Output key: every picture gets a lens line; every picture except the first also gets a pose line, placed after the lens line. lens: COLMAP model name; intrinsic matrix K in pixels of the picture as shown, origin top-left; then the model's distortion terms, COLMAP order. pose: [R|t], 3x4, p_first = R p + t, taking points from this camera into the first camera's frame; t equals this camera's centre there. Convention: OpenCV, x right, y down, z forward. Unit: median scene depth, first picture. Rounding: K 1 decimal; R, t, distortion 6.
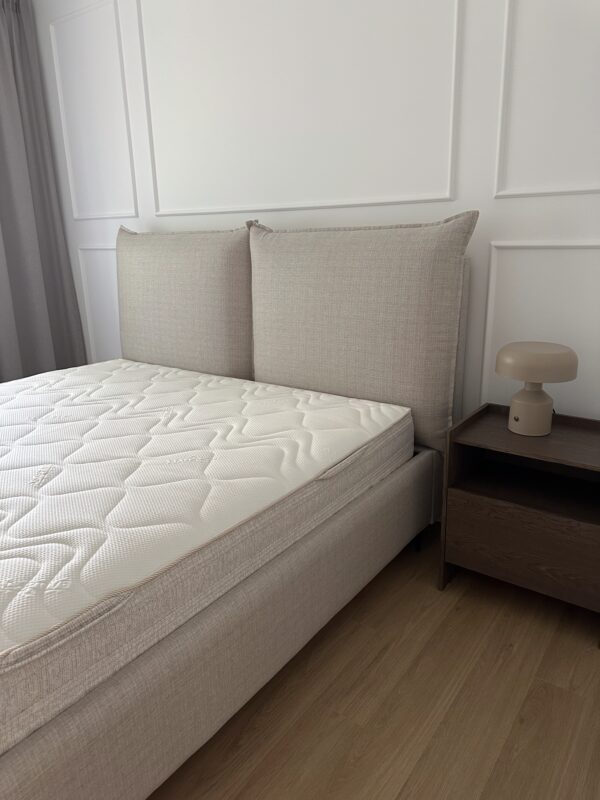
lens RADIAL K [[570.1, 0, 297.3], [0, 570.1, 393.1], [0, 0, 1]] dist [0.159039, -0.248680]
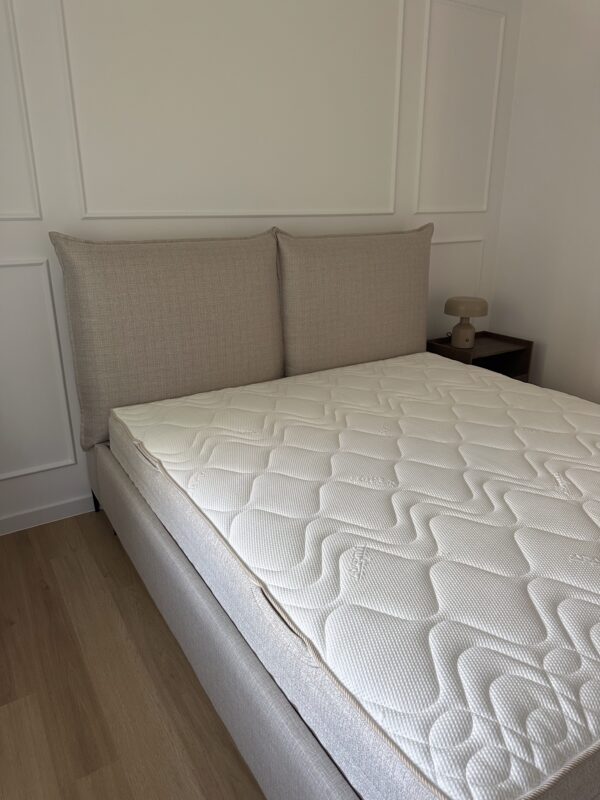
lens RADIAL K [[570.1, 0, 297.3], [0, 570.1, 393.1], [0, 0, 1]] dist [0.159039, -0.248680]
pose [[0.375157, -0.268435, 0.887243, -1.309992], [0.244507, 0.951911, 0.184614, -0.236661], [-0.894133, 0.147678, 0.422750, 0.680357]]
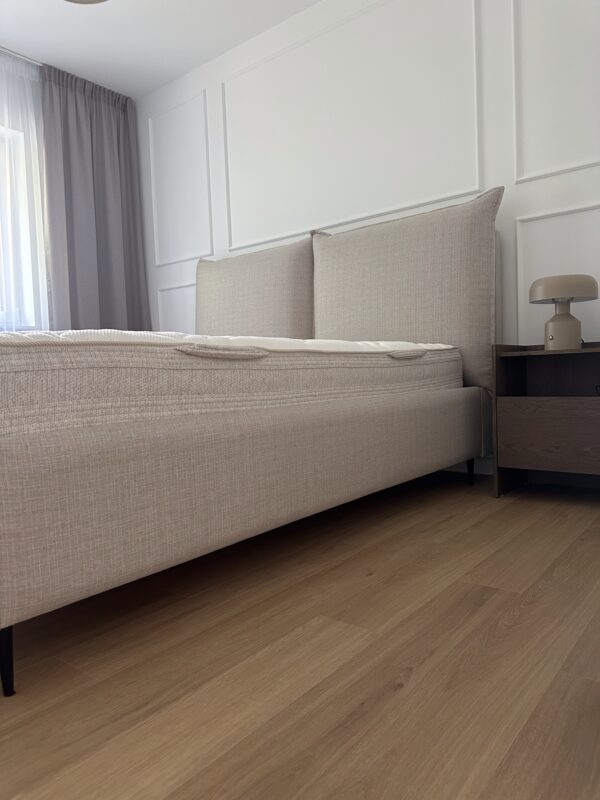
lens RADIAL K [[570.1, 0, 297.3], [0, 570.1, 393.1], [0, 0, 1]] dist [0.159039, -0.248680]
pose [[0.999166, -0.011130, -0.039276, -0.085227], [0.001747, 0.972891, -0.231258, 0.388337], [0.040785, 0.230997, 0.972099, -0.135054]]
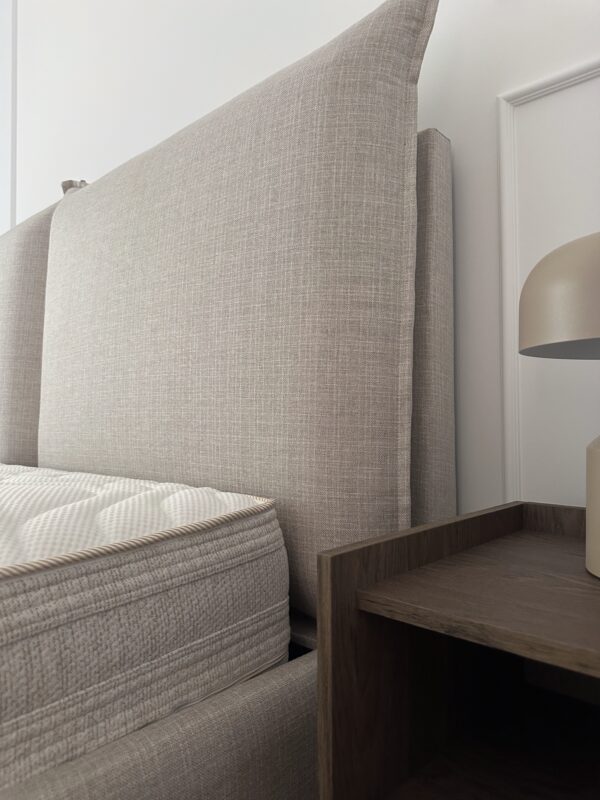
lens RADIAL K [[570.1, 0, 297.3], [0, 570.1, 393.1], [0, 0, 1]] dist [0.159039, -0.248680]
pose [[0.993120, 0.013276, -0.116346, 0.246446], [-0.047896, 0.952696, -0.300126, 0.066298], [0.106858, 0.303633, 0.946778, 0.666238]]
